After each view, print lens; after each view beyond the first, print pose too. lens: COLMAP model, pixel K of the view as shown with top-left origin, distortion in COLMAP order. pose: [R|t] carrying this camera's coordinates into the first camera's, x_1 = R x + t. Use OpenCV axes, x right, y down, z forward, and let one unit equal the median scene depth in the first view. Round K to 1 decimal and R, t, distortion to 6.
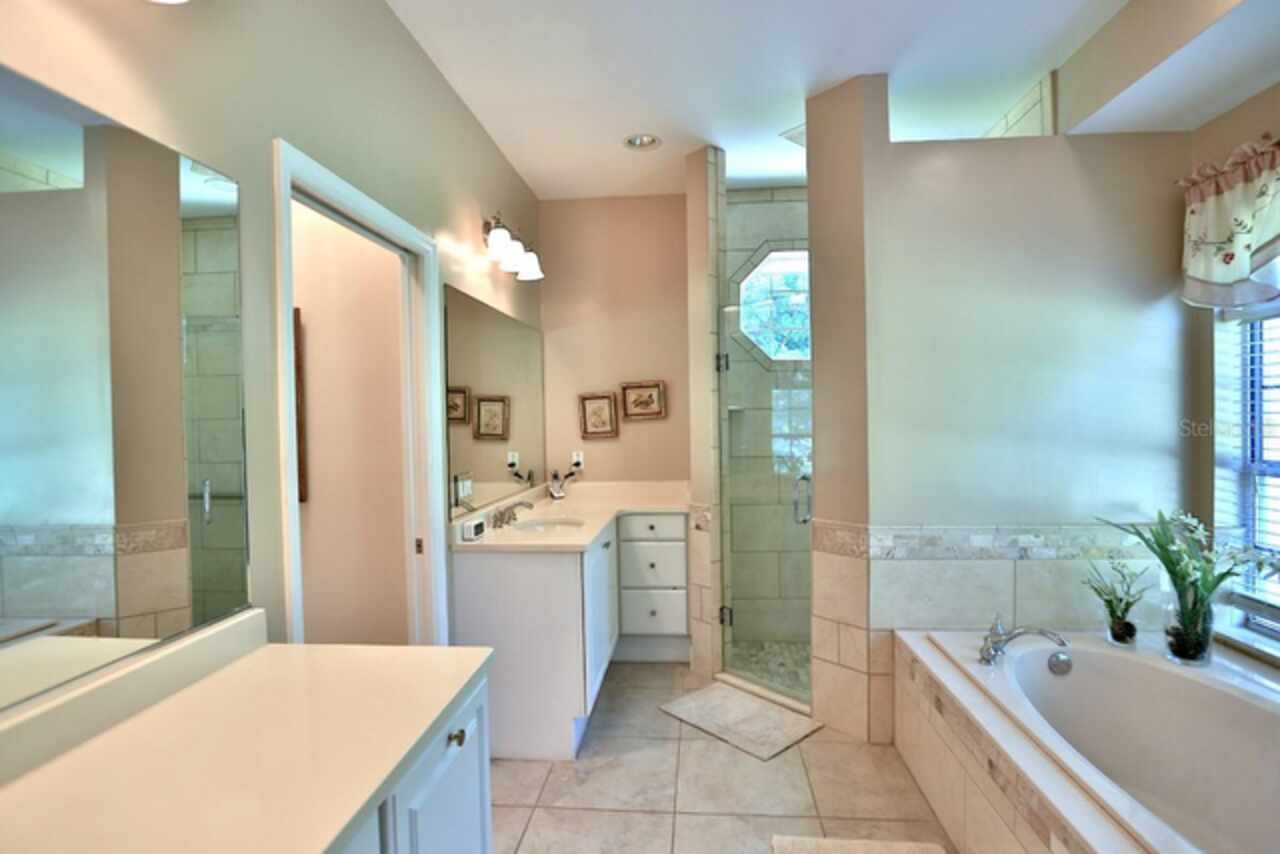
lens RADIAL K [[636.1, 0, 648.5], [0, 636.1, 425.3], [0, 0, 1]] dist [-0.054998, 0.026859]
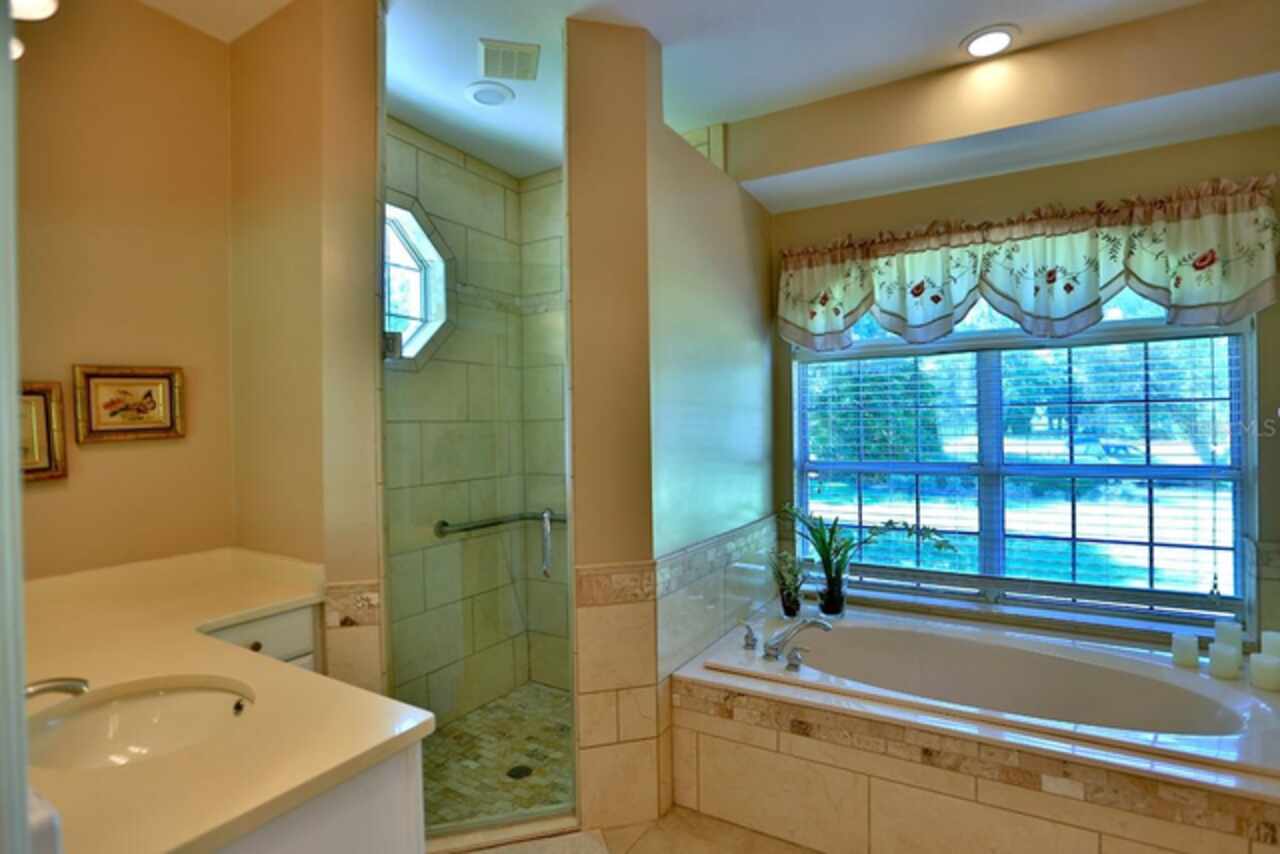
lens RADIAL K [[636.1, 0, 648.5], [0, 636.1, 425.3], [0, 0, 1]] dist [-0.054998, 0.026859]
pose [[0.427041, 0.010465, 0.904172, -0.403528], [0.021474, 0.999534, -0.021711, -0.002827], [-0.903977, 0.028688, 0.426617, 0.613235]]
